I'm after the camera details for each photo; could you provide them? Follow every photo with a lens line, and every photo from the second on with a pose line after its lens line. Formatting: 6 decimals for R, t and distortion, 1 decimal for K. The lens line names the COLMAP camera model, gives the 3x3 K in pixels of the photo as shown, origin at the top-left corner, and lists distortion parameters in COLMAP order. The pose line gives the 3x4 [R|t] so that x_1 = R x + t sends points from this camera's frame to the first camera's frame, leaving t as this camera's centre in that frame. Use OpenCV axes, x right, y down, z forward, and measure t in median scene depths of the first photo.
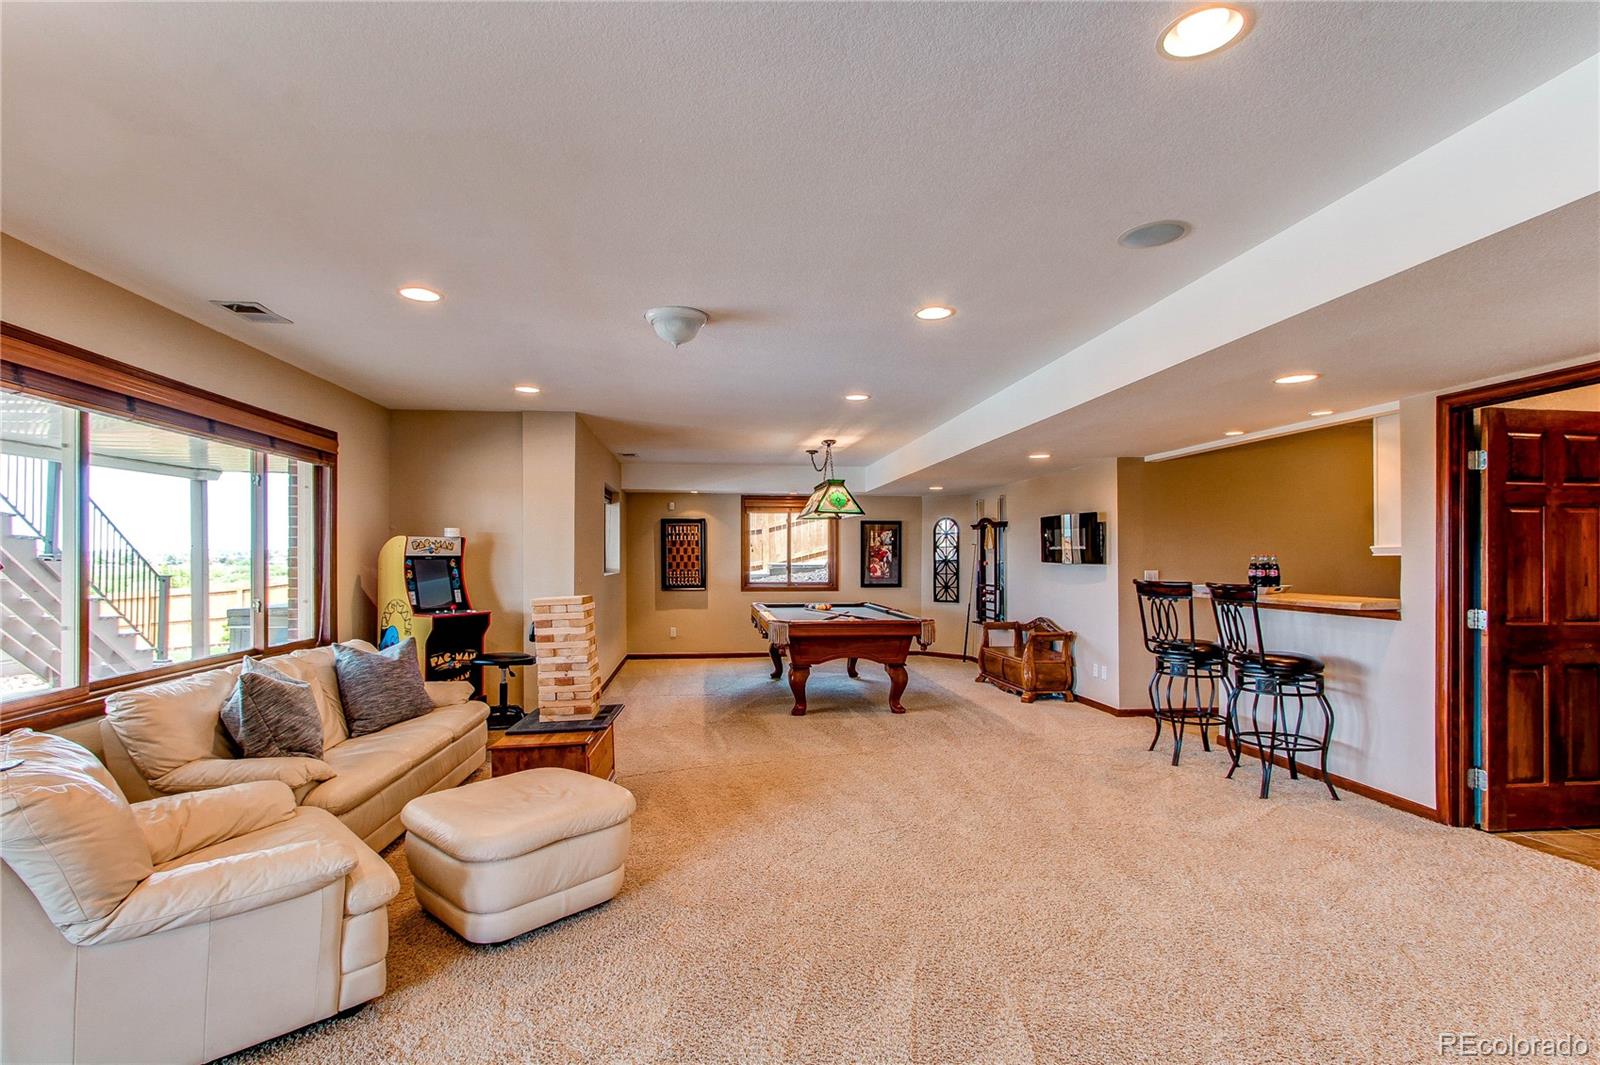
lens RADIAL K [[740.8, 0, 792.3], [0, 740.8, 553.9], [0, 0, 1]] dist [0.002340, 0.001293]
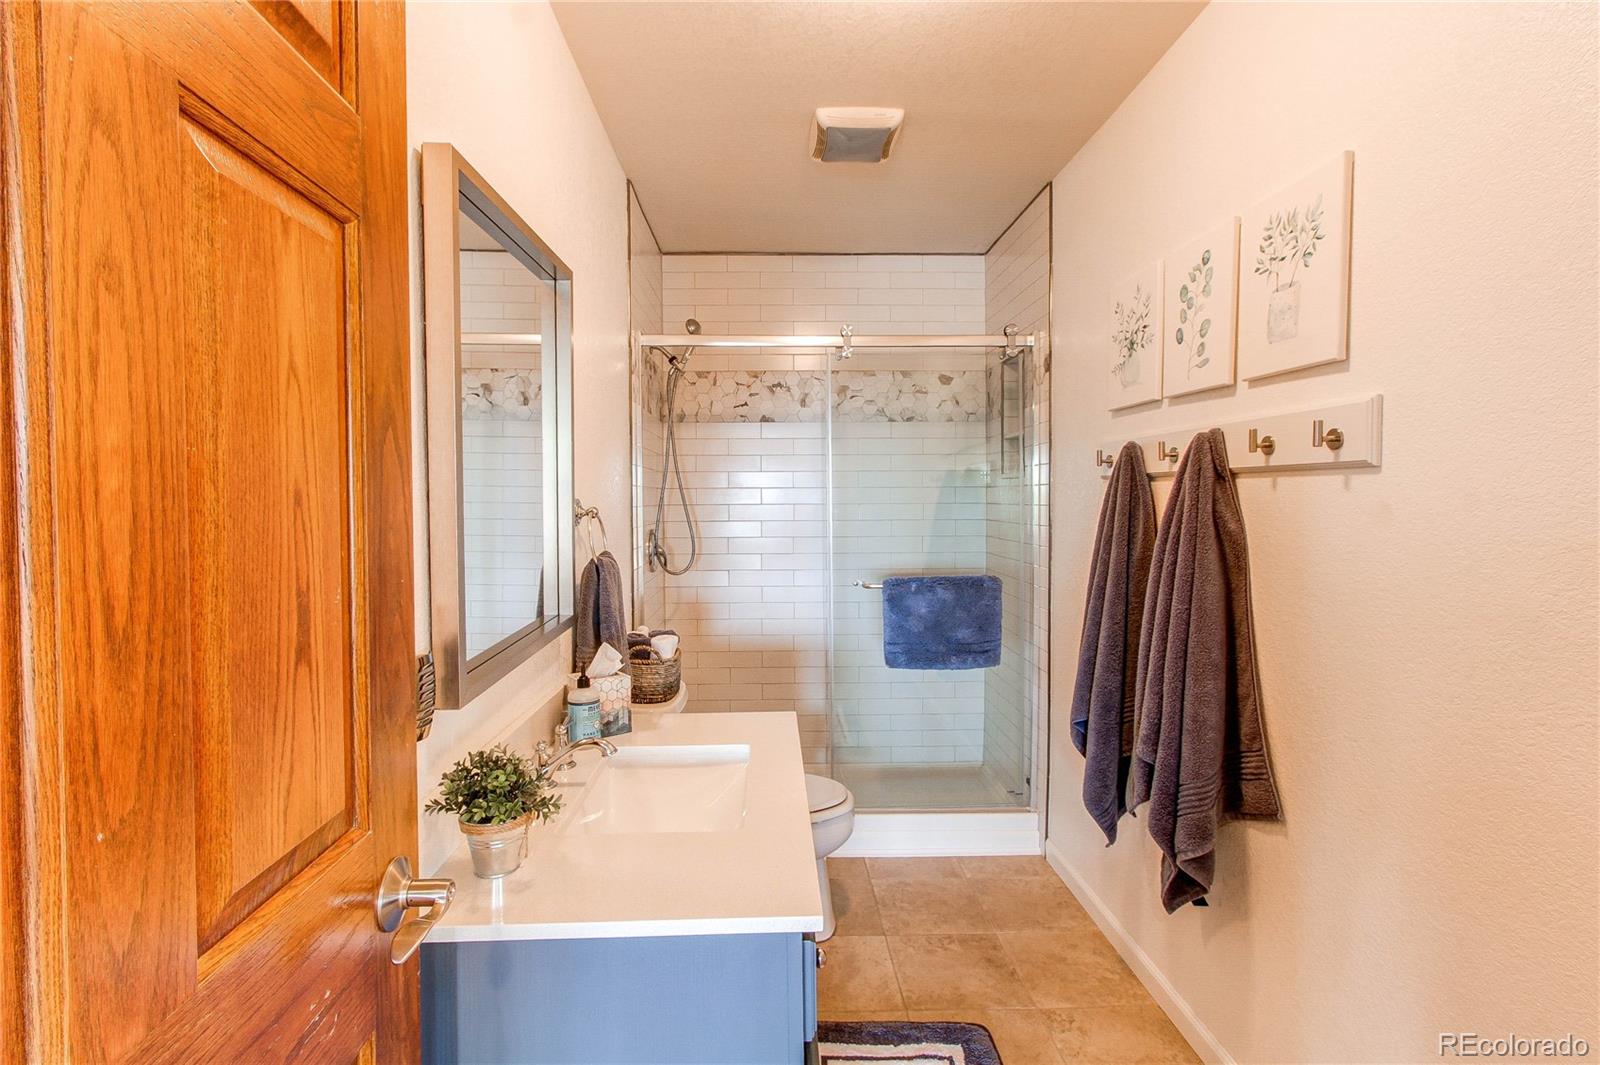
lens RADIAL K [[740.8, 0, 792.3], [0, 740.8, 553.9], [0, 0, 1]] dist [0.002340, 0.001293]
pose [[0.084889, -0.028957, 0.995970, 0.914449], [0.000975, 0.999580, 0.028979, 0.012334], [-0.996390, -0.001488, 0.084882, 0.881202]]
